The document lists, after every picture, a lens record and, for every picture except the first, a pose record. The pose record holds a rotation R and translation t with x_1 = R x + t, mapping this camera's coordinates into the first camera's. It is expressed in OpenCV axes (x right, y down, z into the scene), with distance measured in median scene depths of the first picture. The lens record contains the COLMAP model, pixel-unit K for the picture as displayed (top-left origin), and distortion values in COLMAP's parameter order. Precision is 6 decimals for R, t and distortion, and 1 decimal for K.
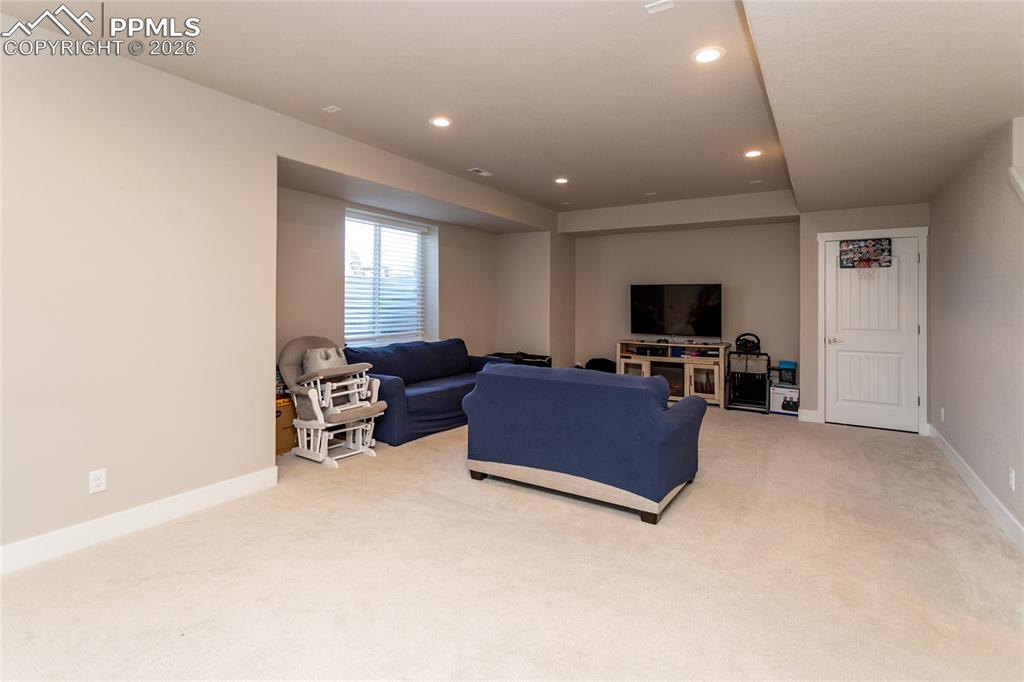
lens RADIAL K [[490.7, 0, 533.4], [0, 490.7, 293.4], [0, 0, 1]] dist [0.001251, 0.000581]
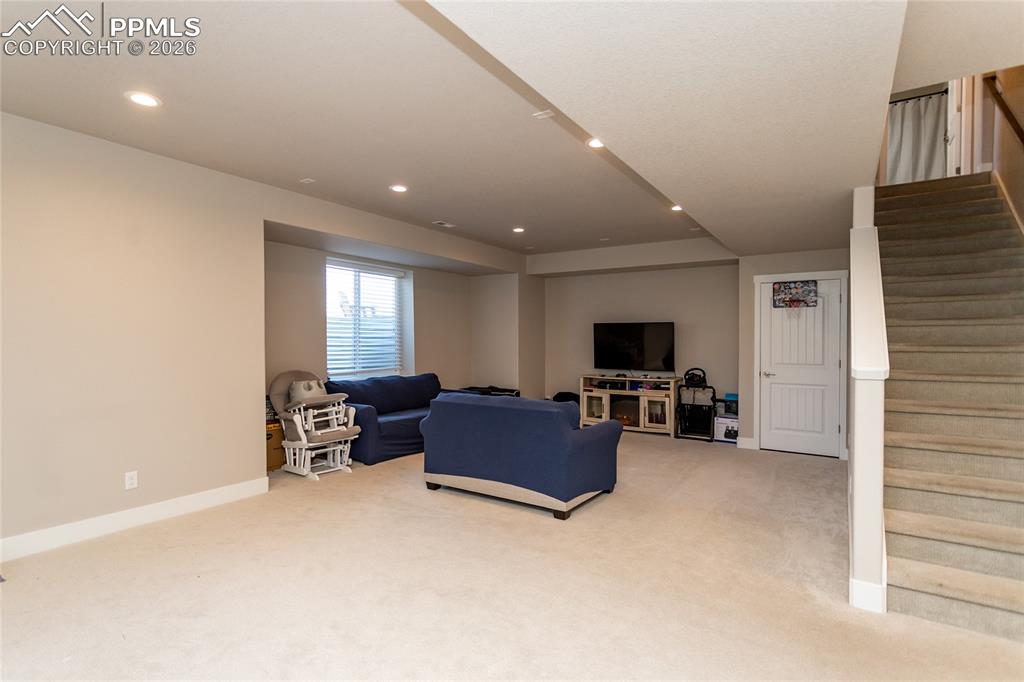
lens RADIAL K [[507.8, 0, 512.0], [0, 507.8, 341.0], [0, 0, 1]] dist [0.001920, -0.000160]
pose [[0.998933, -0.004246, -0.045983, 0.092932], [0.005307, 0.999722, 0.022982, -0.006308], [0.045872, -0.023201, 0.998678, -0.145834]]
